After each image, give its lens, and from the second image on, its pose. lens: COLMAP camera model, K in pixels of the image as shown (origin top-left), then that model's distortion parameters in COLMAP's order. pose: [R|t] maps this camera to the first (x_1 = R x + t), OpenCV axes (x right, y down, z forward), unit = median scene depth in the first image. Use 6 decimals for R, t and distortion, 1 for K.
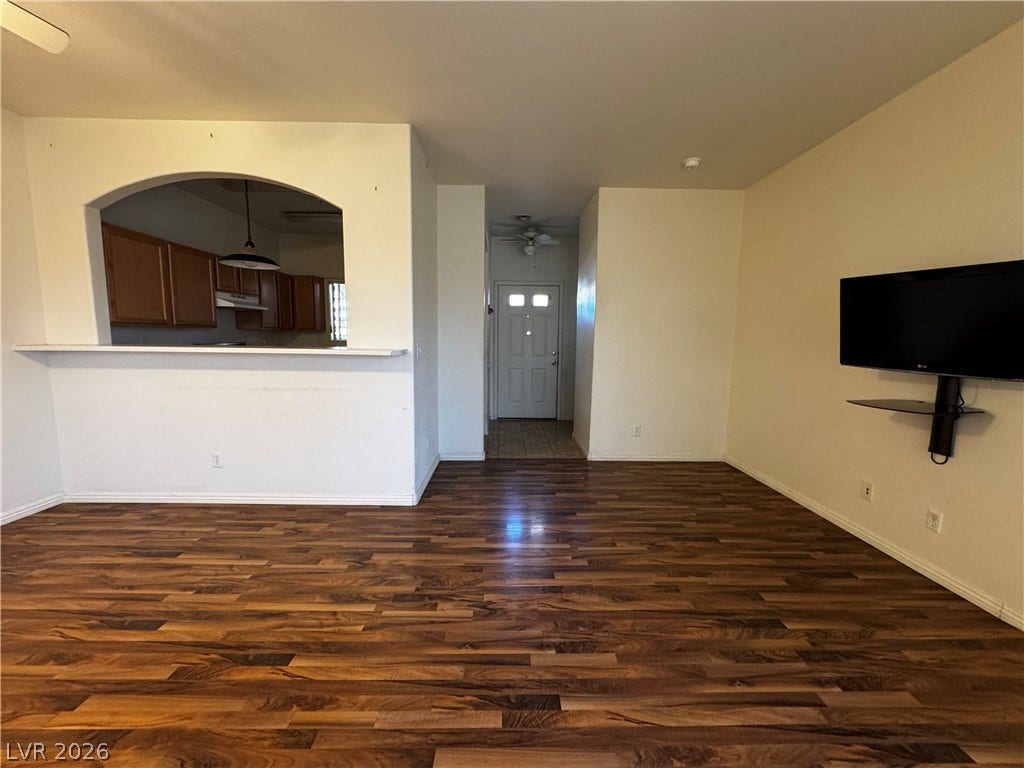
lens RADIAL K [[413.5, 0, 515.2], [0, 413.5, 384.4], [0, 0, 1]] dist [0.000221, 0.000360]
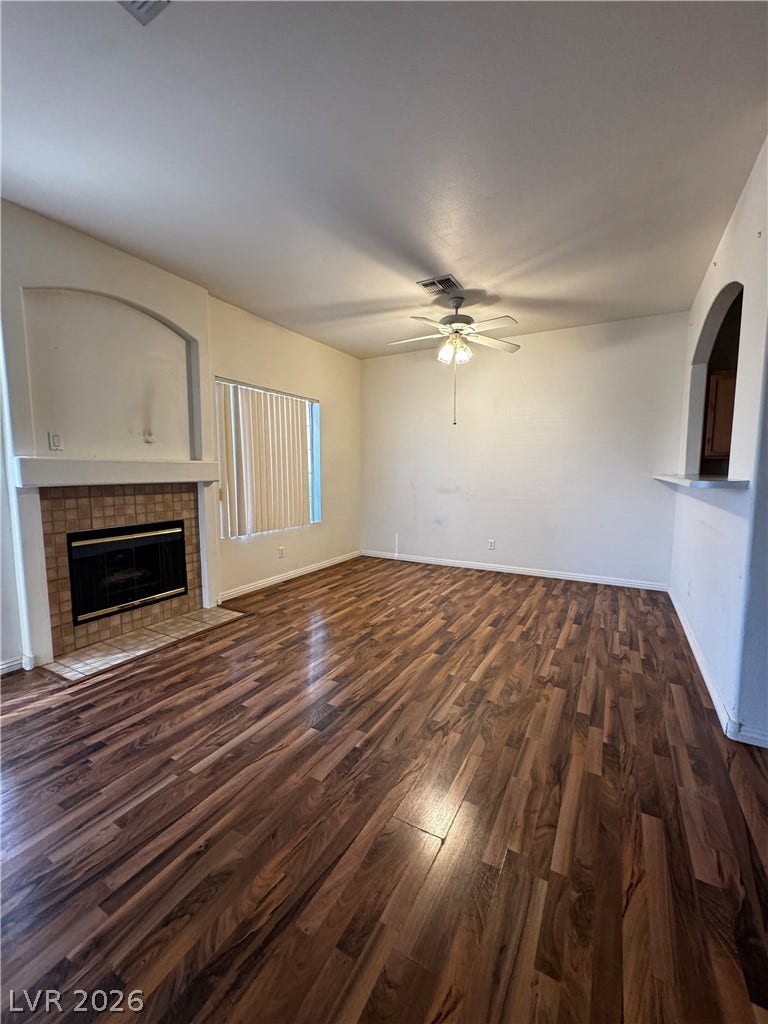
lens RADIAL K [[413.5, 0, 389.4], [0, 413.5, 511.5], [0, 0, 1]] dist [0.000221, 0.000360]
pose [[-0.499526, 0.071799, -0.863318, 0.880011], [-0.108159, 0.983593, 0.144383, -0.122652], [0.859520, 0.165499, -0.483565, 1.385259]]
